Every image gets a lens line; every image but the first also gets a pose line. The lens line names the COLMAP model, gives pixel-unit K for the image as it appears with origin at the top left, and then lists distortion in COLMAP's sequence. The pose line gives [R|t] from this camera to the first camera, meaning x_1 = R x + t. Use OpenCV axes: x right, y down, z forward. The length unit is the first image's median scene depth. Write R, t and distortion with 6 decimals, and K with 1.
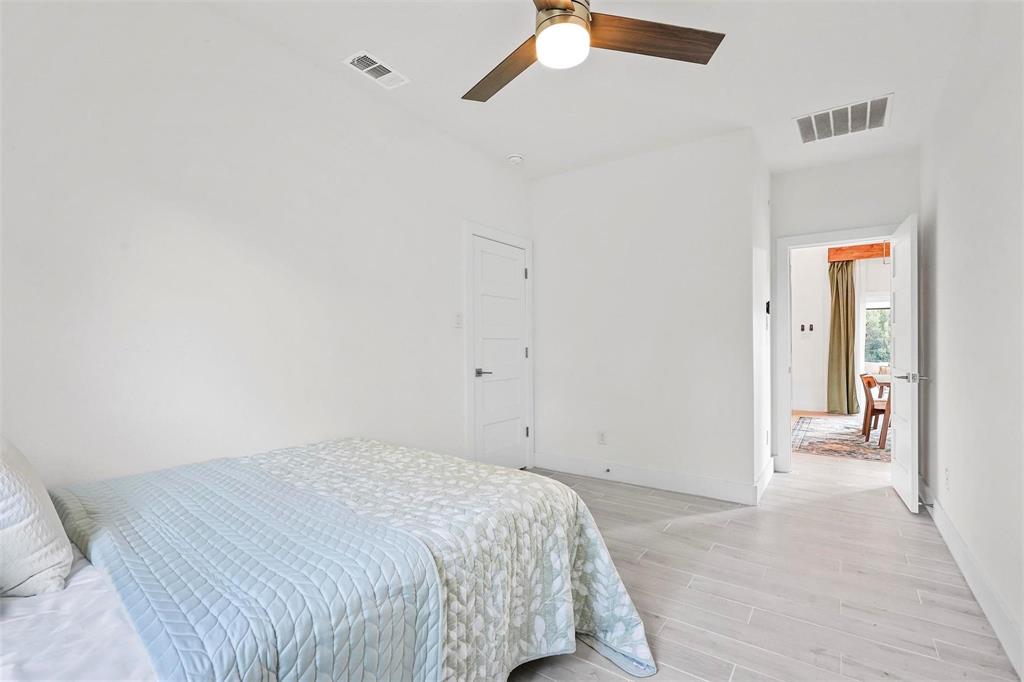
lens RADIAL K [[464.6, 0, 512.3], [0, 464.6, 342.9], [0, 0, 1]] dist [0.002160, -0.000244]
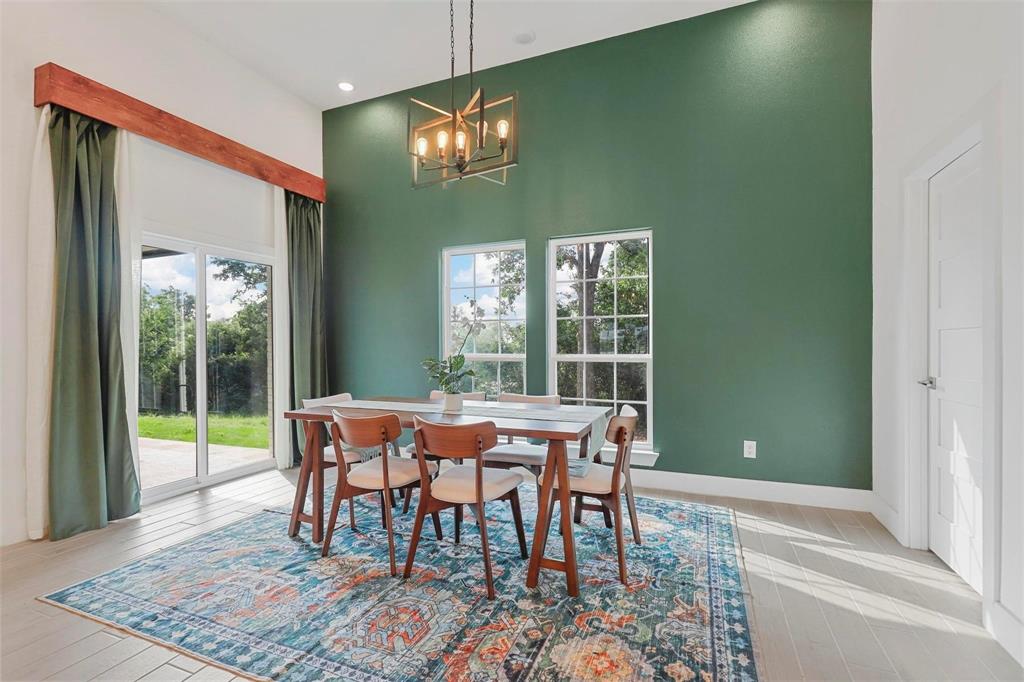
lens RADIAL K [[467.4, 0, 511.0], [0, 467.4, 347.8], [0, 0, 1]] dist [0.001334, 0.000525]
pose [[-0.212047, -0.007322, 0.977232, 0.268122], [-0.000384, 0.999972, 0.007409, 0.005537], [-0.977259, 0.001196, -0.212044, 0.748063]]
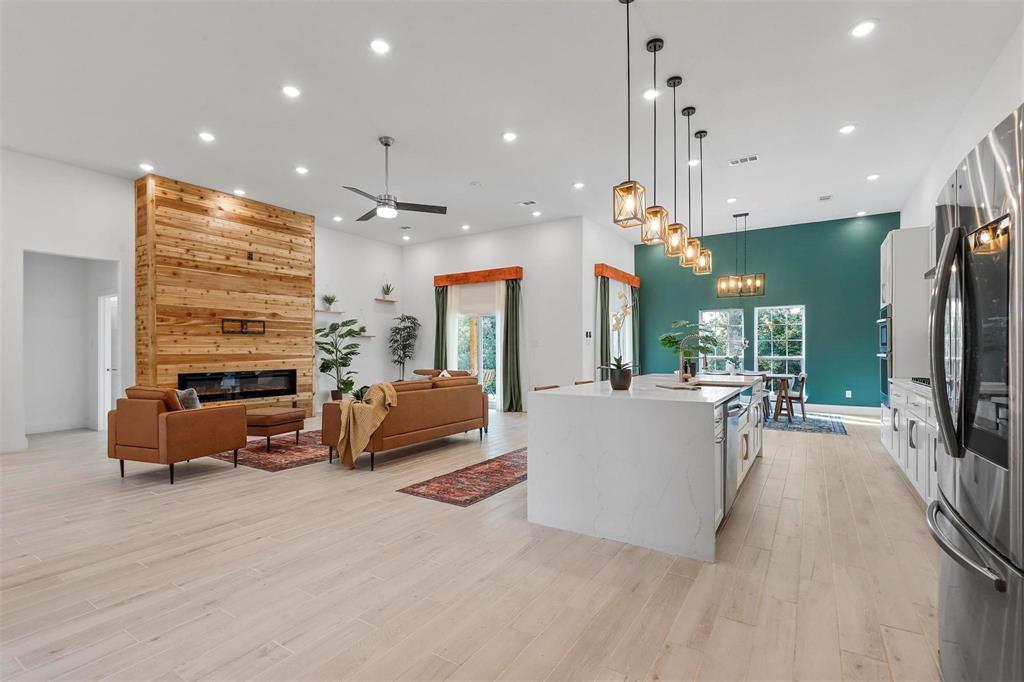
lens RADIAL K [[467.4, 0, 511.0], [0, 467.4, 347.8], [0, 0, 1]] dist [0.001334, 0.000525]
pose [[-0.029062, 0.002403, 0.999575, -0.431095], [-0.004155, 0.999988, -0.002525, 0.001074], [-0.999569, -0.004227, -0.029052, 1.264367]]
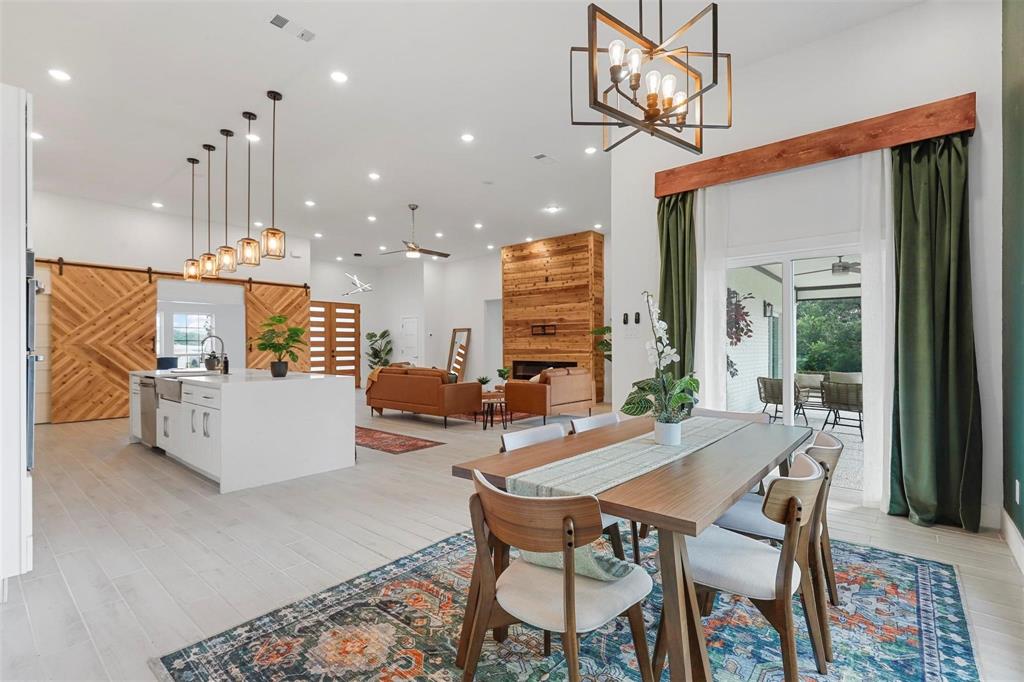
lens RADIAL K [[464.9, 0, 512.8], [0, 464.9, 345.3], [0, 0, 1]] dist [0.000213, -0.000041]
pose [[0.995339, -0.003866, -0.096359, 0.567975], [0.004148, 0.999988, 0.002730, -0.001695], [0.096348, -0.003117, 0.995343, 0.439691]]
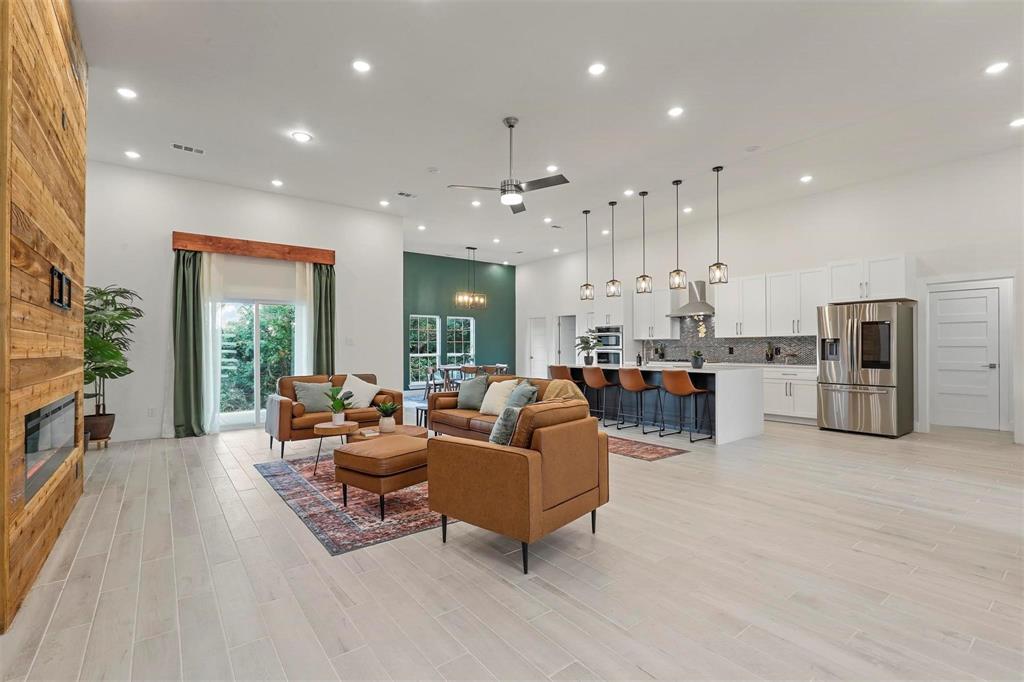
lens RADIAL K [[464.6, 0, 512.3], [0, 464.6, 342.9], [0, 0, 1]] dist [0.002160, -0.000244]
pose [[-0.950545, 0.006929, 0.310510, 0.060876], [0.001552, 0.999845, -0.017561, 0.008315], [-0.310583, -0.016211, -0.950408, 2.020819]]
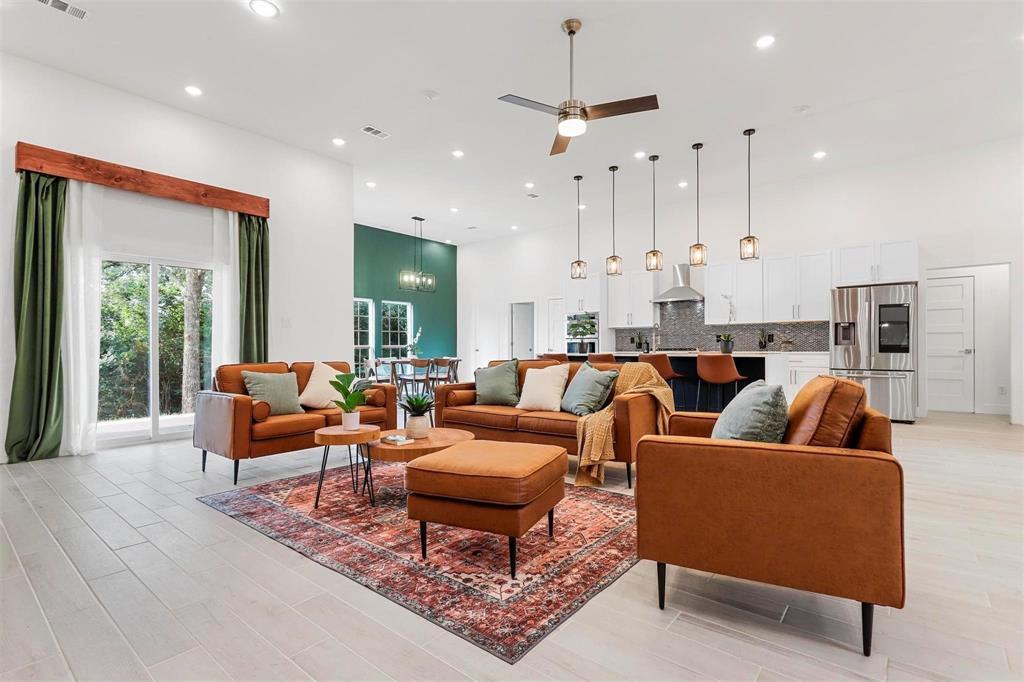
lens RADIAL K [[484.0, 0, 512.7], [0, 484.0, 343.2], [0, 0, 1]] dist [0.000548, -0.000150]
pose [[-0.996551, 0.003638, 0.082900, 0.276560], [0.002295, 0.999865, -0.016292, 0.034412], [-0.082948, -0.016045, -0.996425, 1.928101]]
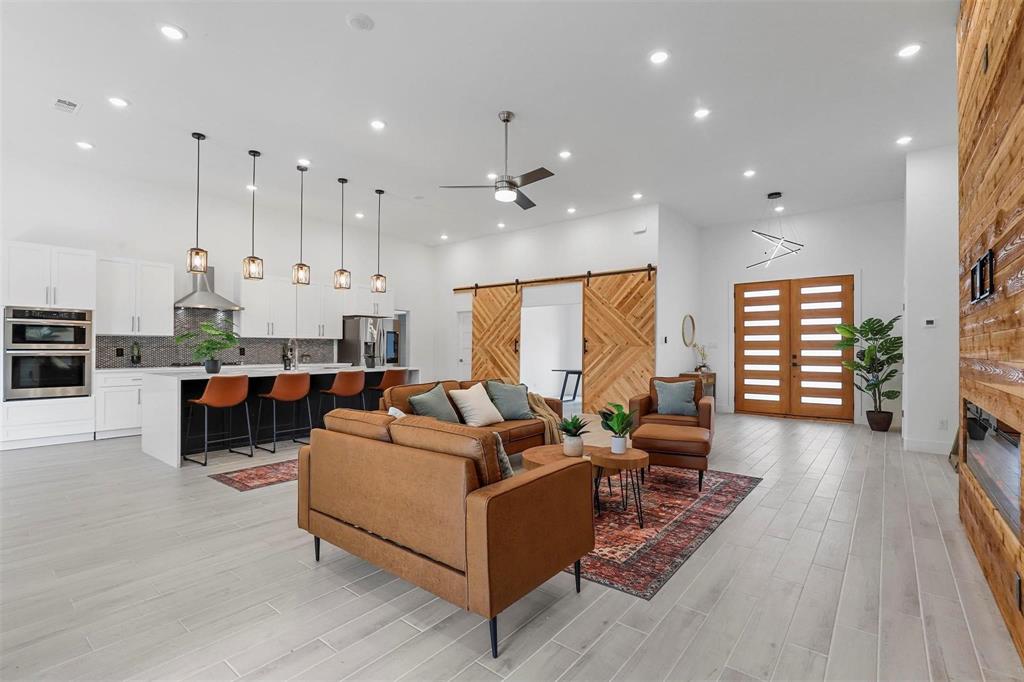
lens RADIAL K [[467.4, 0, 511.0], [0, 467.4, 347.8], [0, 0, 1]] dist [0.001334, 0.000525]
pose [[-0.074011, -0.003723, -0.997250, 0.868350], [0.001310, 0.999992, -0.003831, 0.004914], [0.997257, -0.001590, -0.074006, 1.479062]]
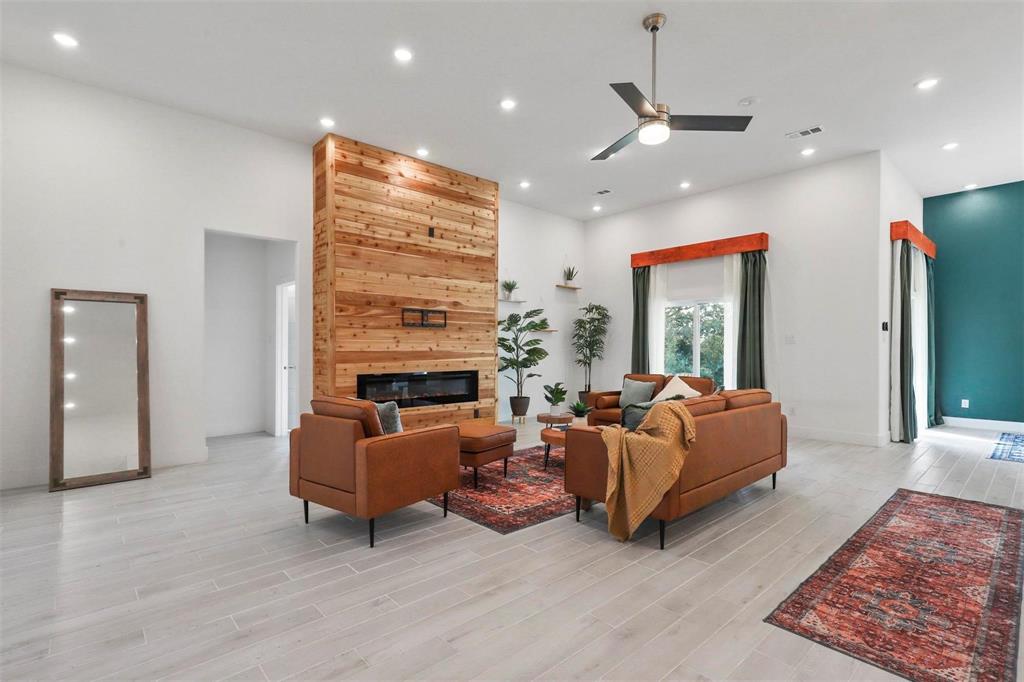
lens RADIAL K [[480.4, 0, 513.3], [0, 480.4, 346.6], [0, 0, 1]] dist [0.002885, -0.000023]
pose [[0.227978, 0.000816, 0.973666, -0.215371], [-0.009802, 0.999951, 0.001457, 0.002928], [-0.973617, -0.009876, 0.227975, 1.449888]]
